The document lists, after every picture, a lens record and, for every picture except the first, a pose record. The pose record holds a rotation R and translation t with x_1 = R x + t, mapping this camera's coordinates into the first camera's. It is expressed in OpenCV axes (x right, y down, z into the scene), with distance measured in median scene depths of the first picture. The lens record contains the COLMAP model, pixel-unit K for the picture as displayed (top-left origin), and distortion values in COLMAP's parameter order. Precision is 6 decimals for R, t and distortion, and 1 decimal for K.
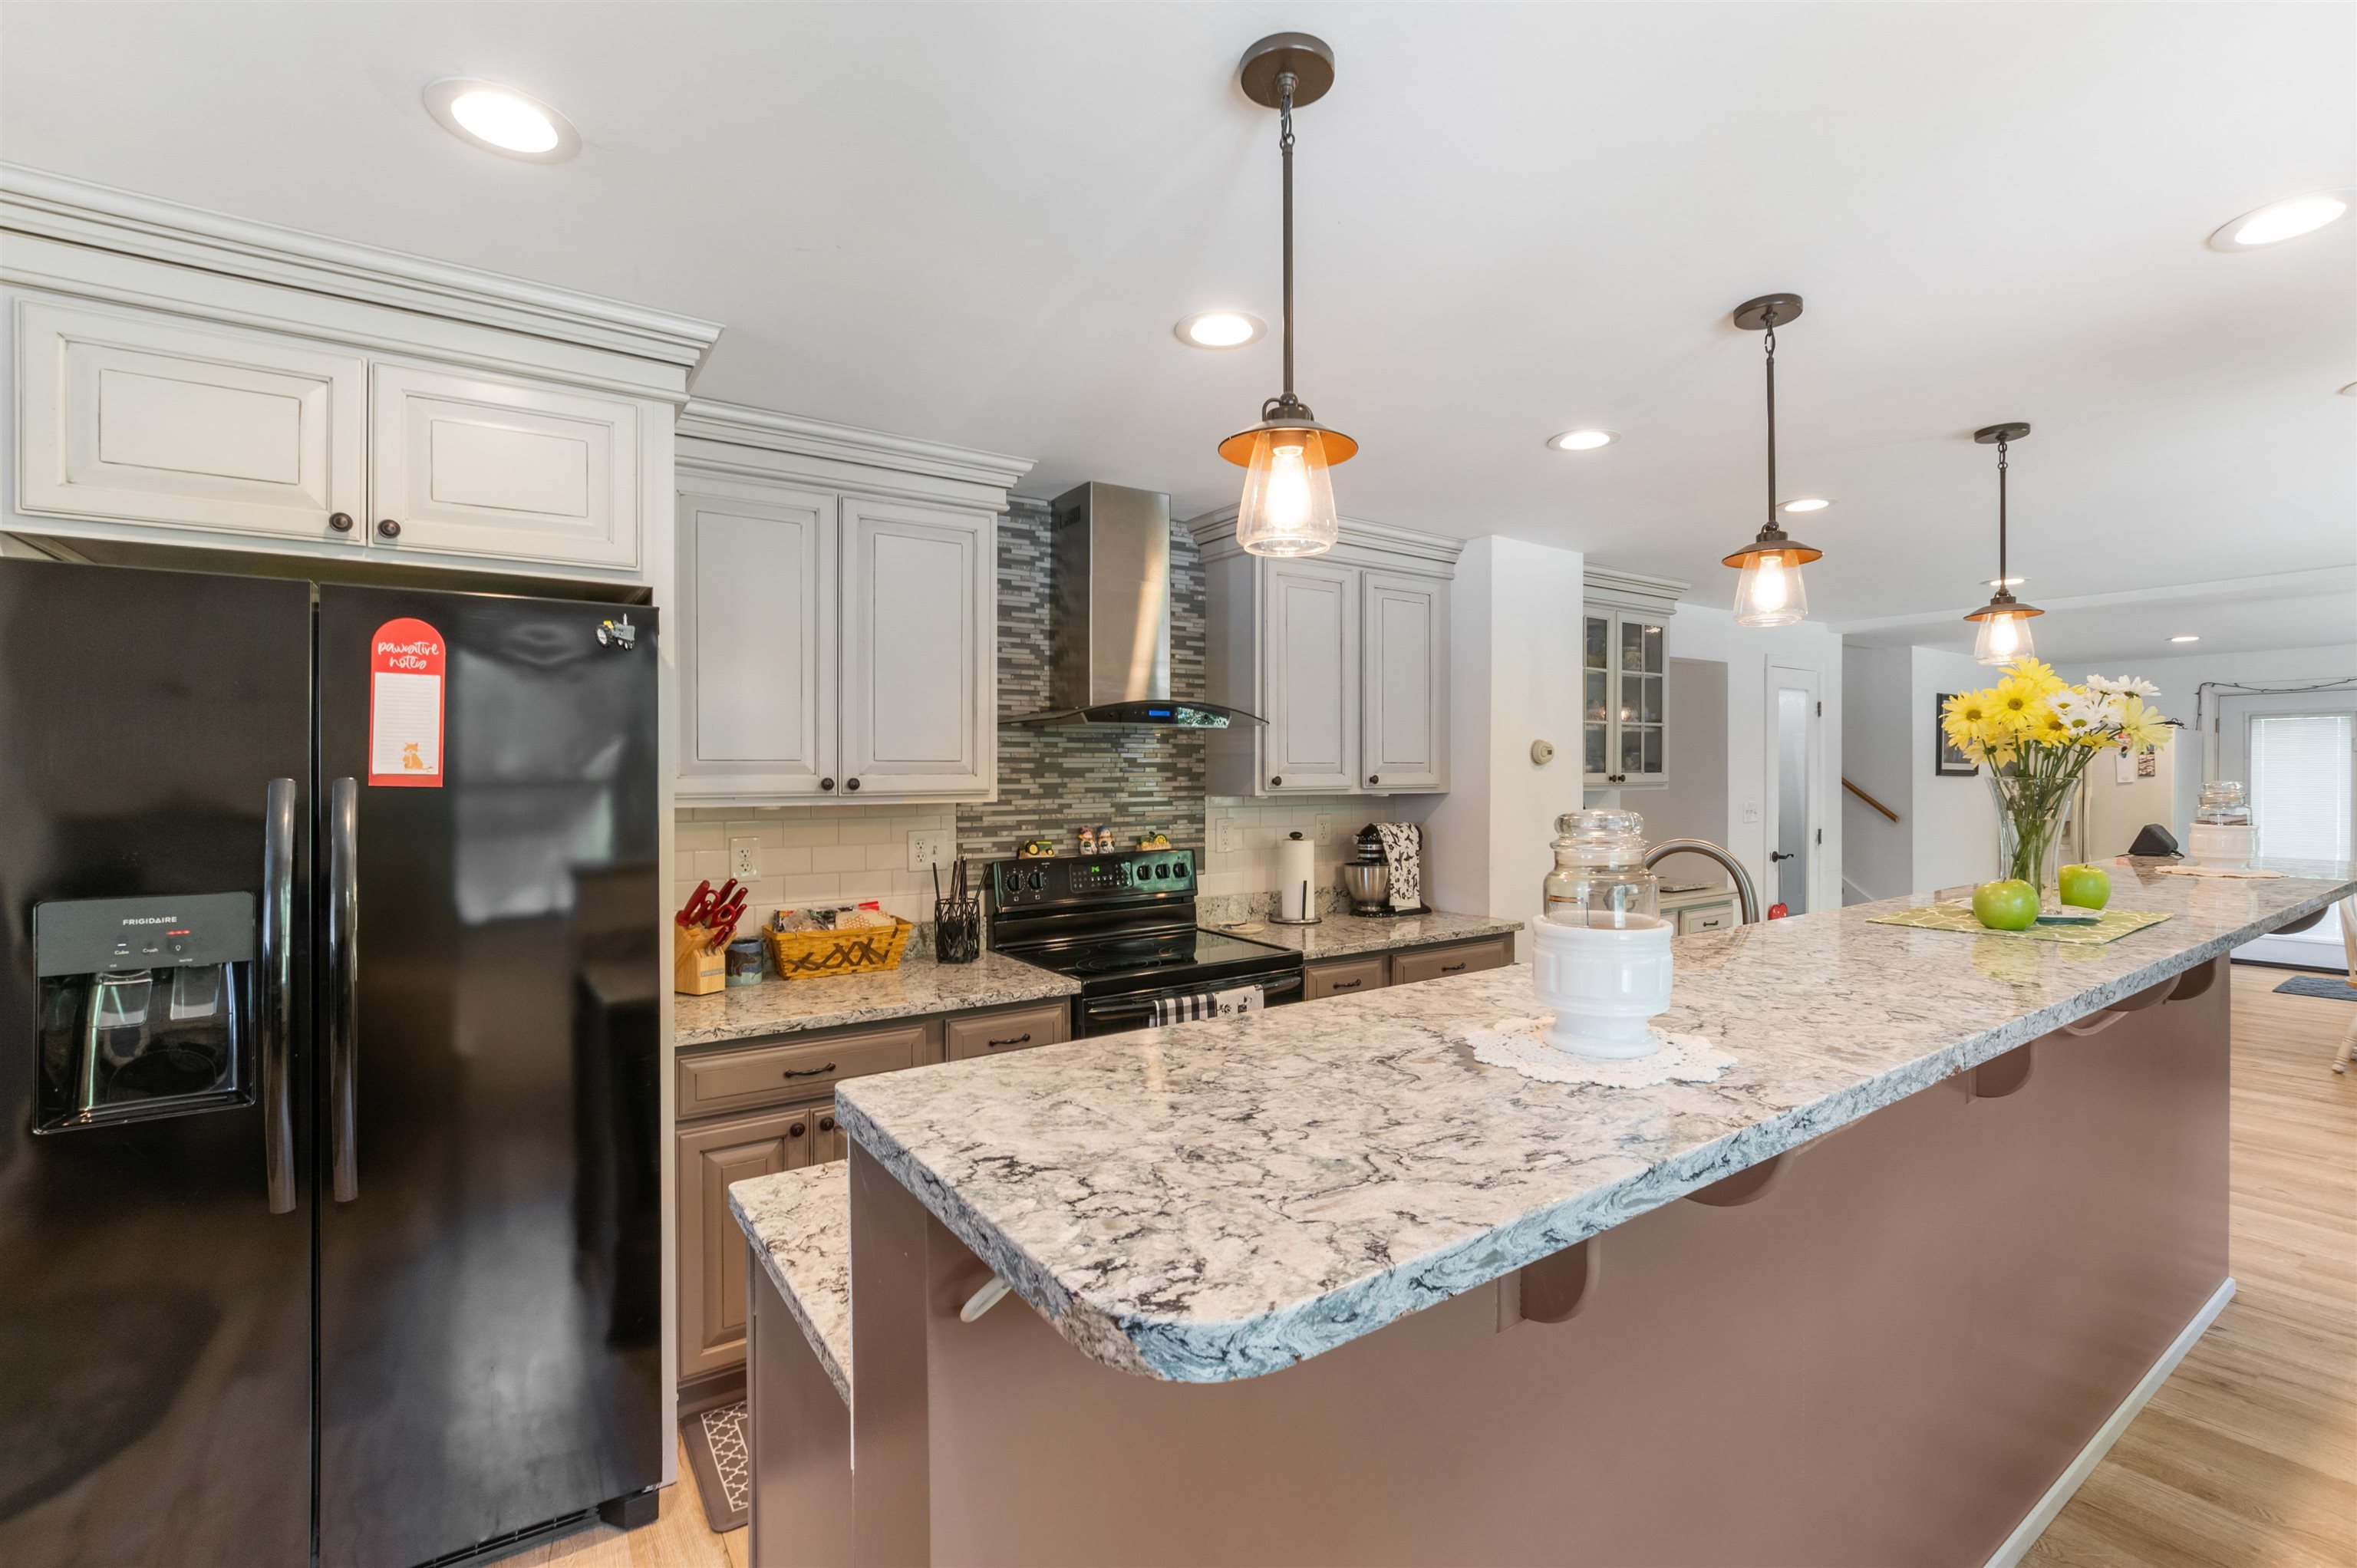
lens RADIAL K [[1053.5, 0, 1178.5], [0, 1053.5, 784.0], [0, 0, 1]] dist [-0.022683, -0.000213]
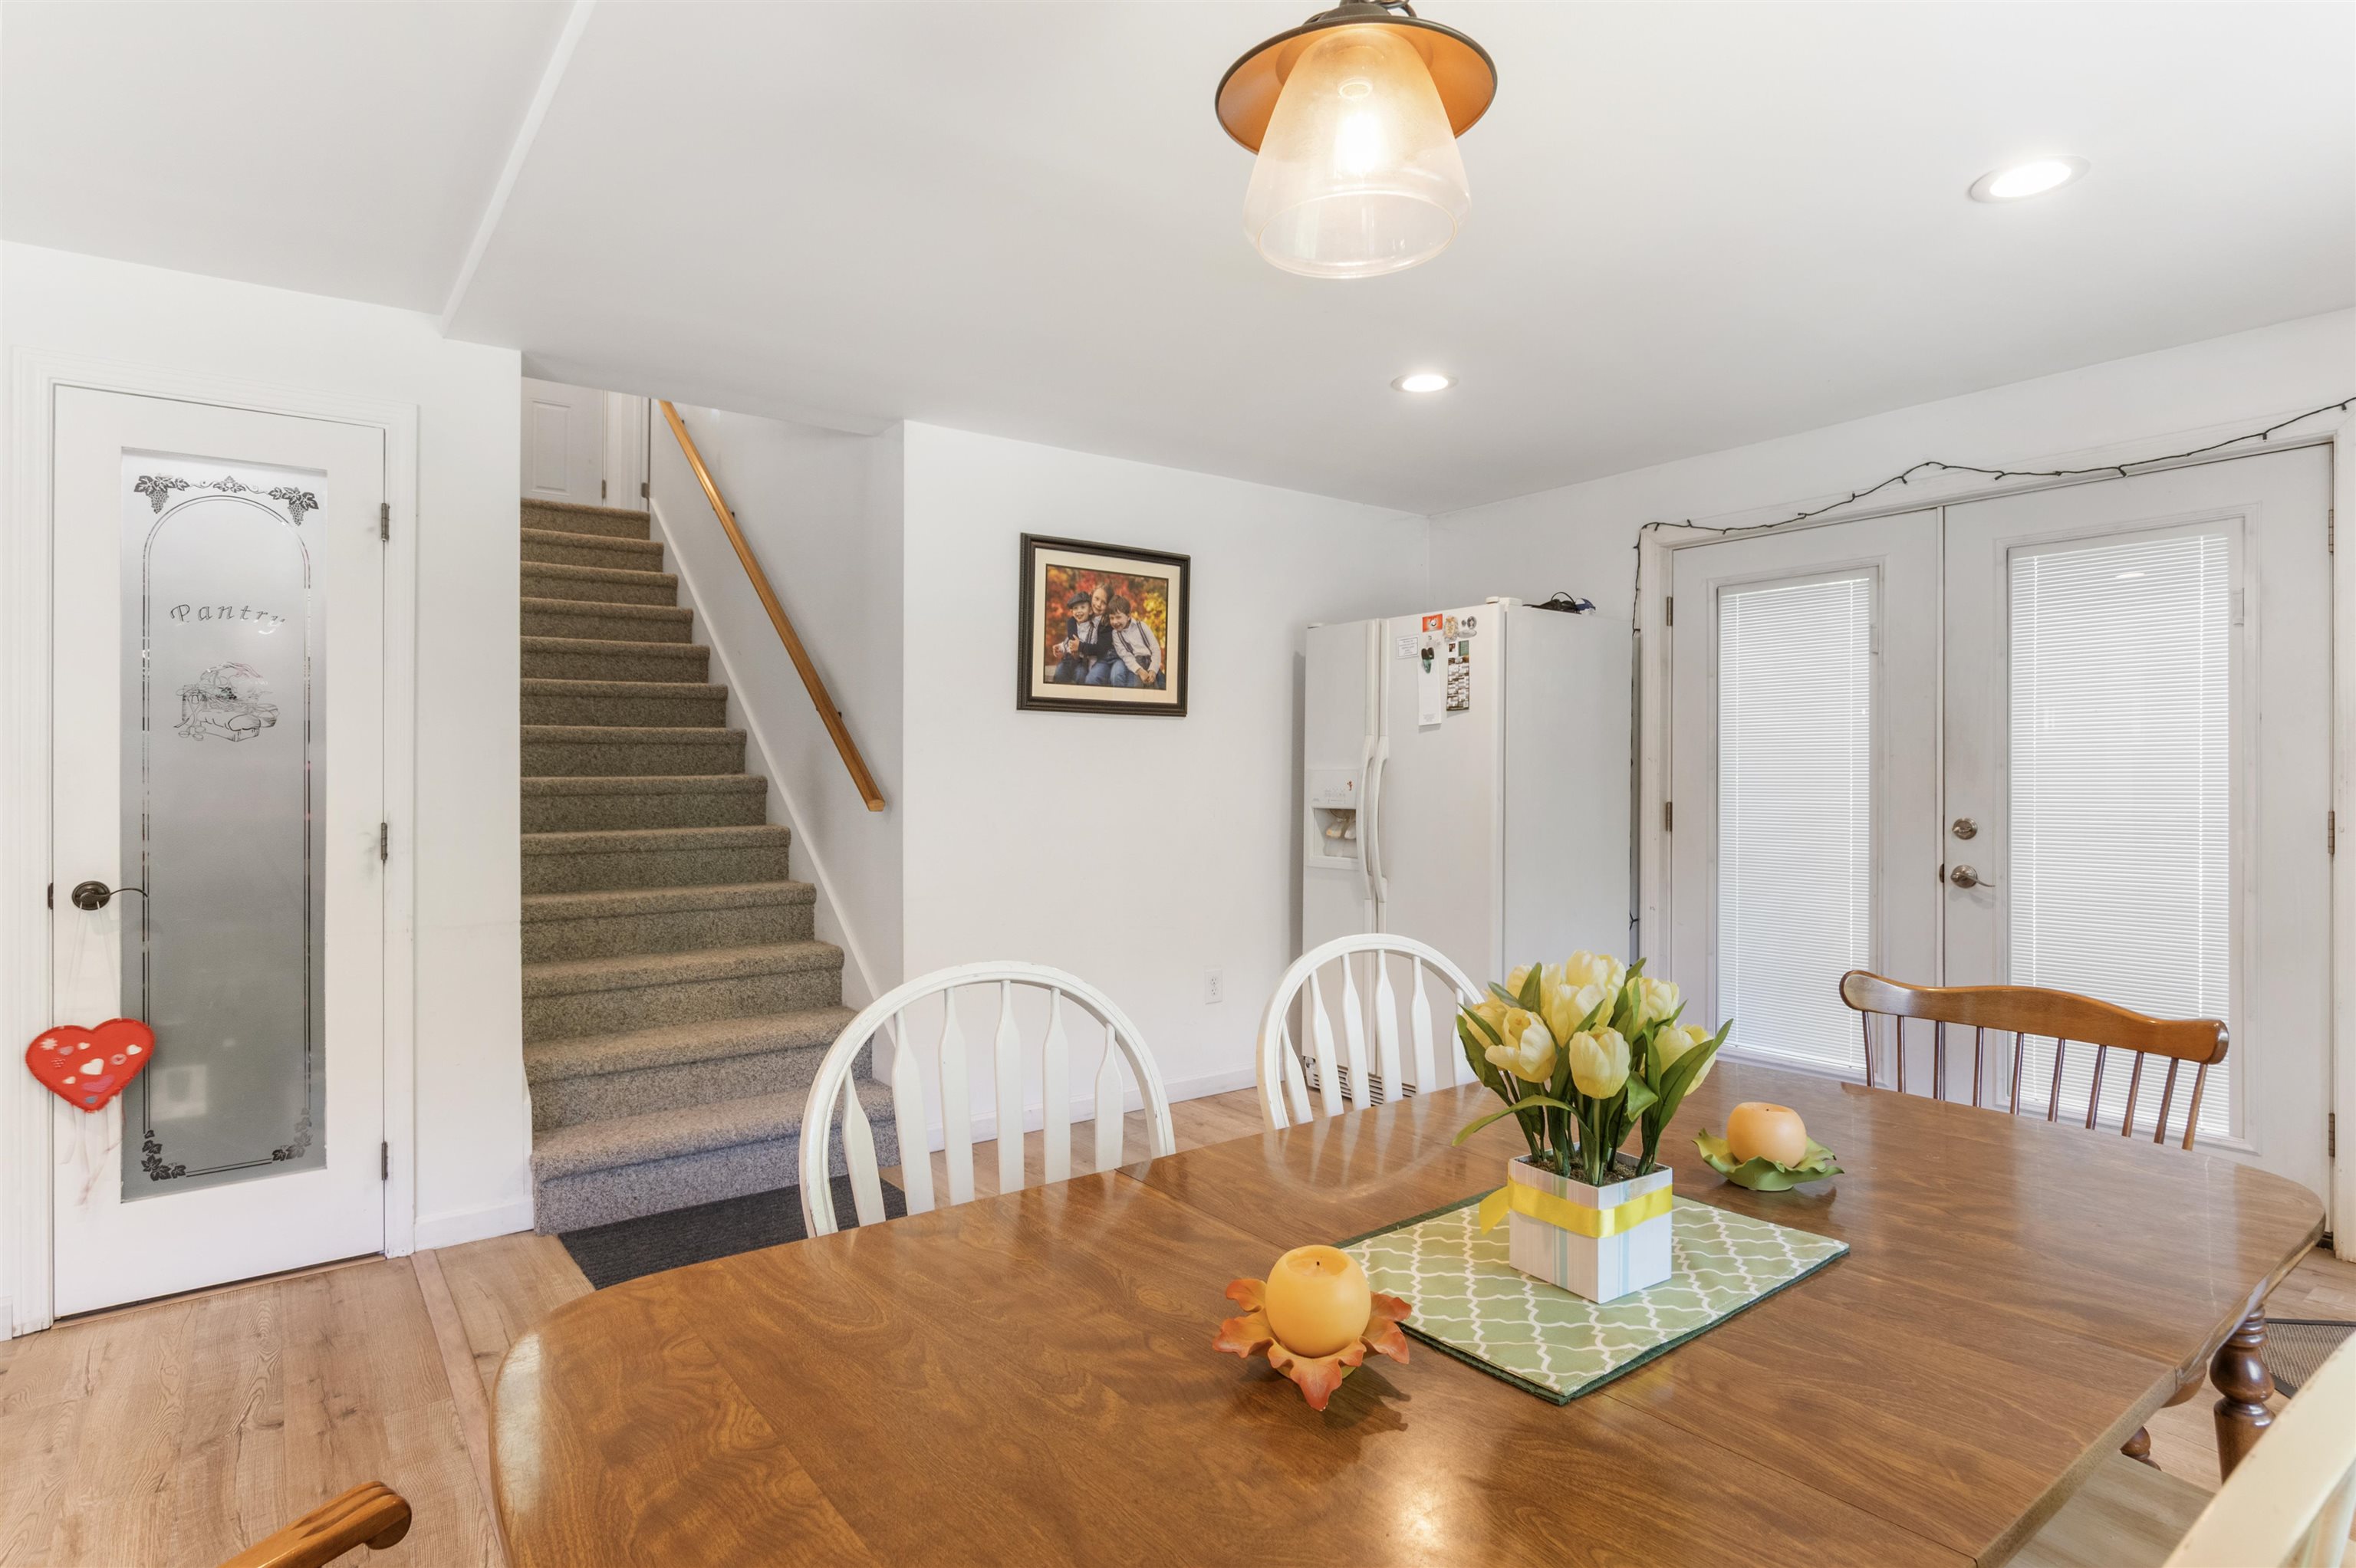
lens RADIAL K [[1160.4, 0, 1149.2], [0, 1160.4, 783.5], [0, 0, 1]] dist [-0.043917, -0.000509]
pose [[0.999084, -0.000102, 0.042790, 1.465614], [0.000302, 0.999989, -0.004672, 0.051293], [-0.042789, 0.004680, 0.999073, 0.928931]]
